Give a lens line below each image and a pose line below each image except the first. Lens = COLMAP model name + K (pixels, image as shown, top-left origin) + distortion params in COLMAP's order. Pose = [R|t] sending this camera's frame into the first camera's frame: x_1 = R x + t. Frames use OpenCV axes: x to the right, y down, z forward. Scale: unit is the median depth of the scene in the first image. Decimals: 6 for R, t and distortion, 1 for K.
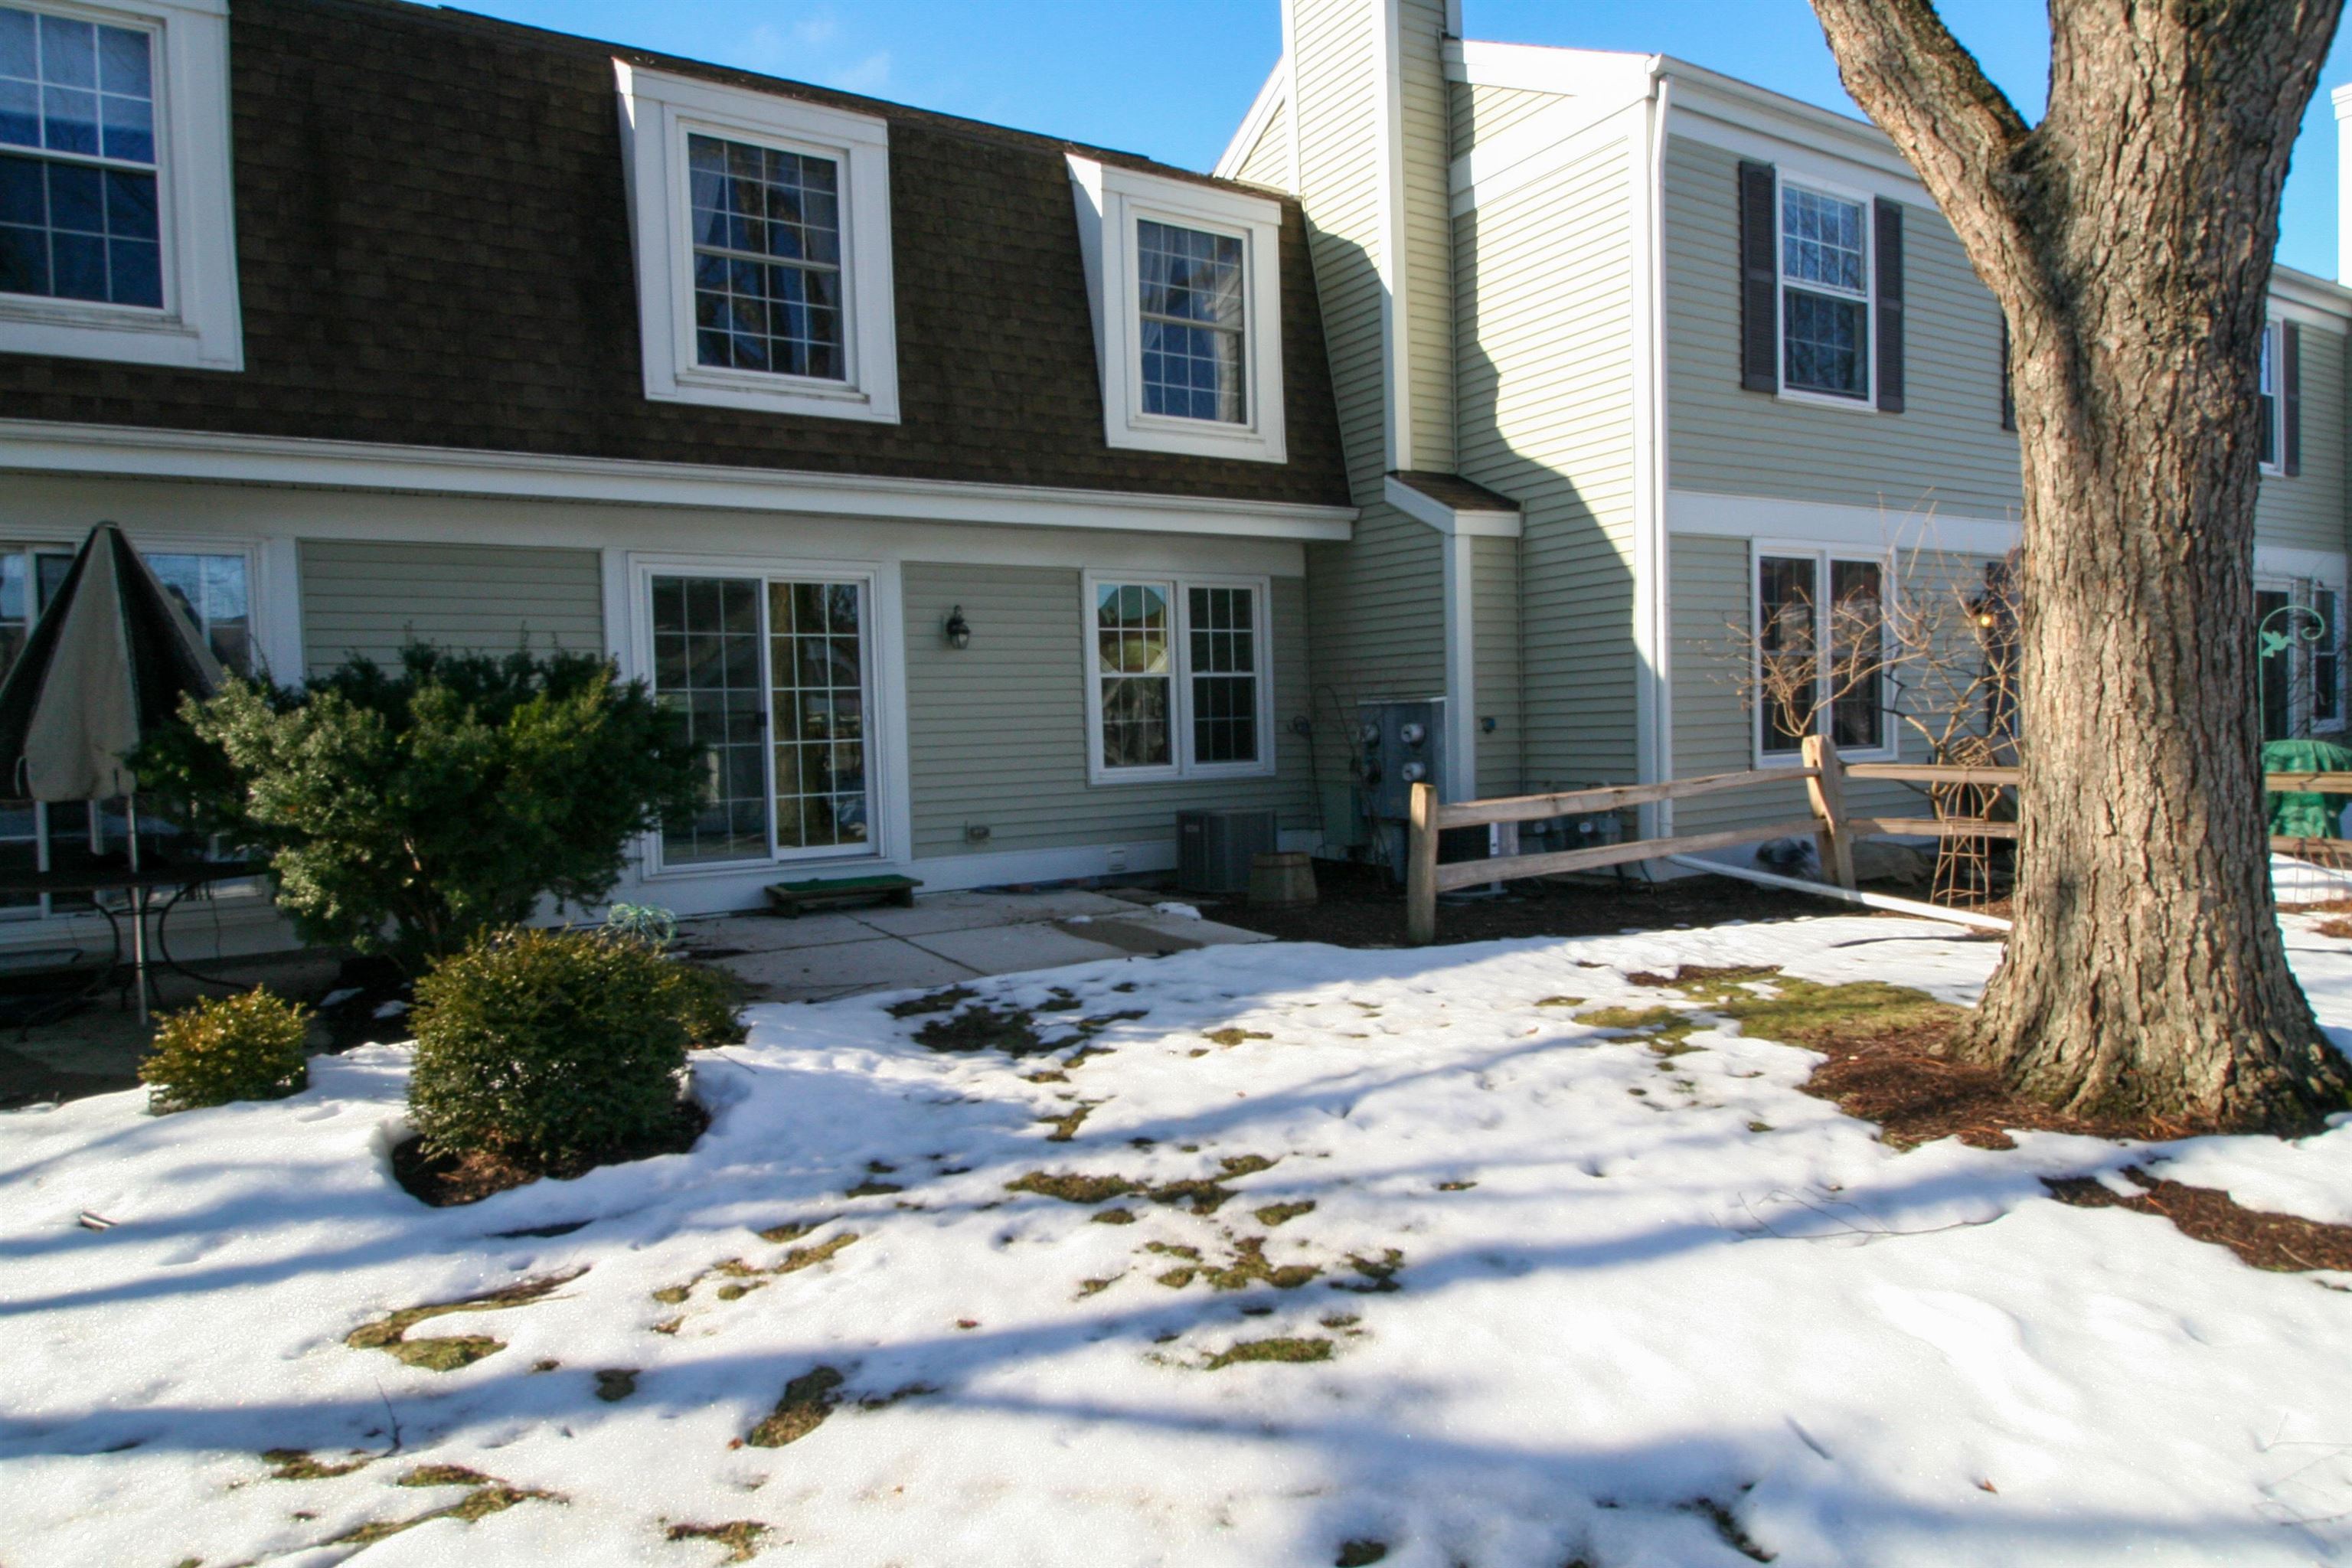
lens RADIAL K [[1367.1, 0, 1165.4], [0, 1367.1, 780.0], [0, 0, 1]] dist [0.009886, -0.015957]
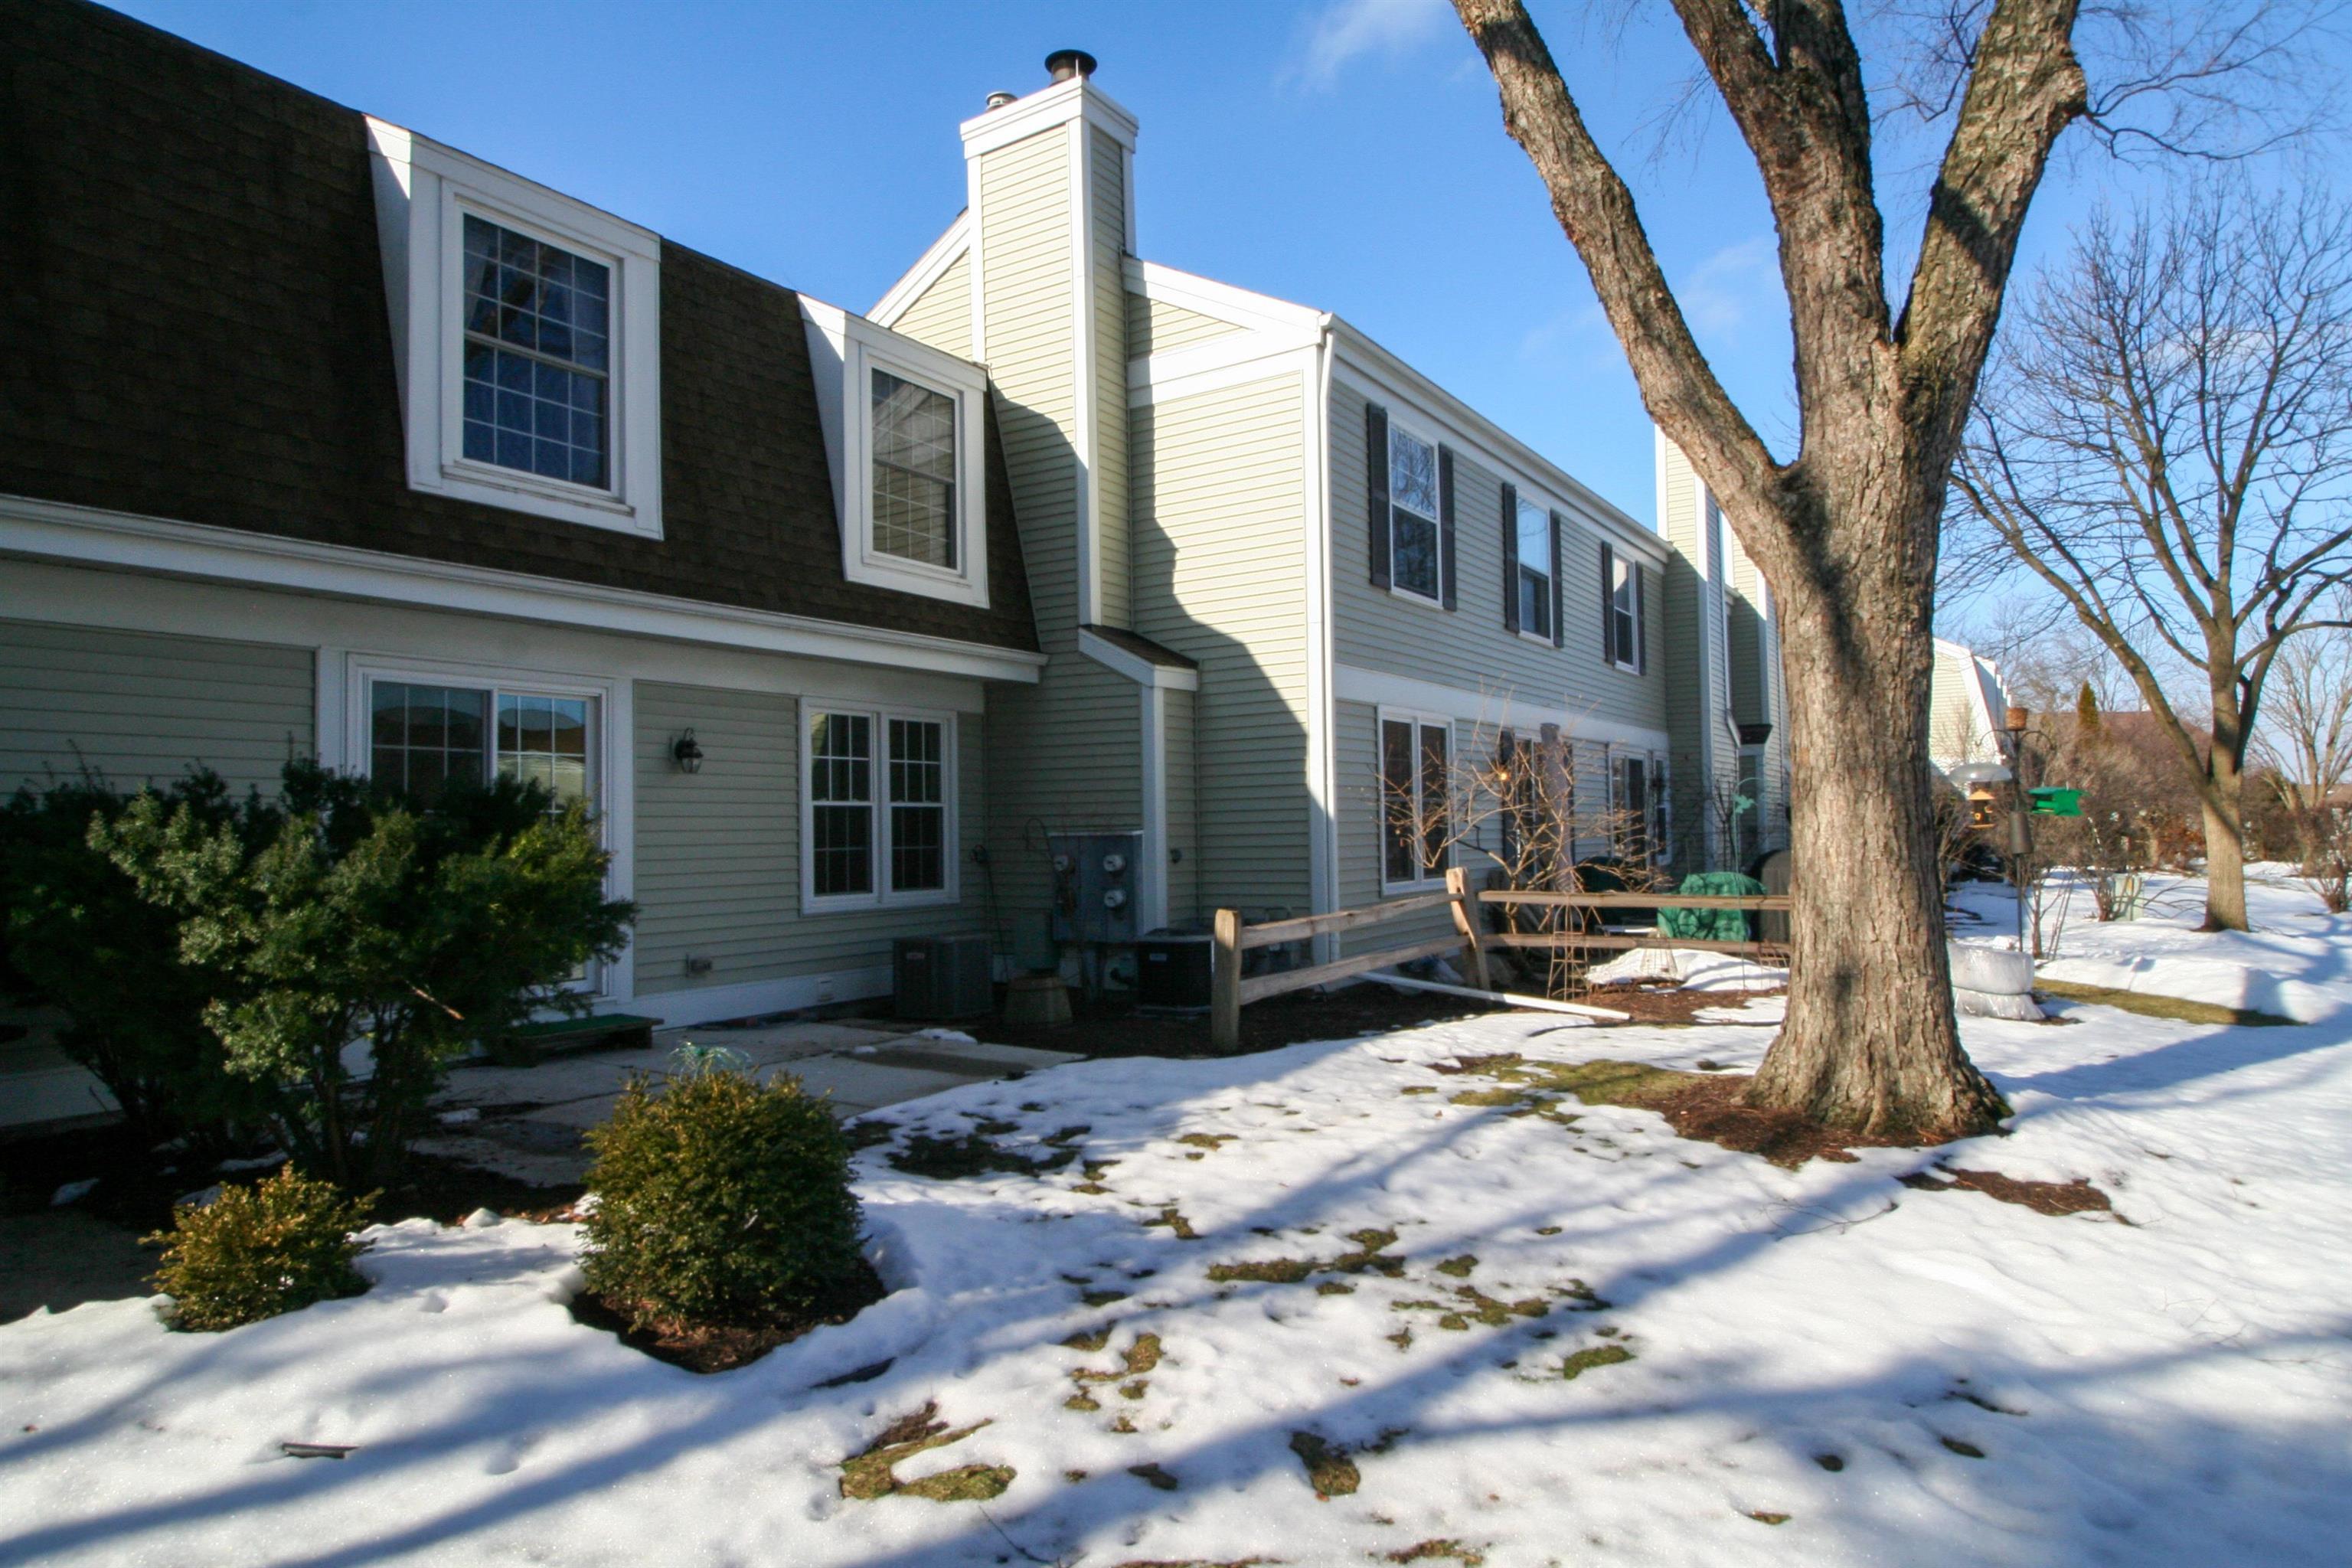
lens RADIAL K [[1367.1, 0, 1165.4], [0, 1367.1, 780.0], [0, 0, 1]] dist [0.009886, -0.015957]
pose [[0.901560, 0.031373, 0.431516, -0.353148], [0.007809, 0.996025, -0.088730, -0.004286], [-0.432584, 0.083366, 0.897731, -0.007563]]
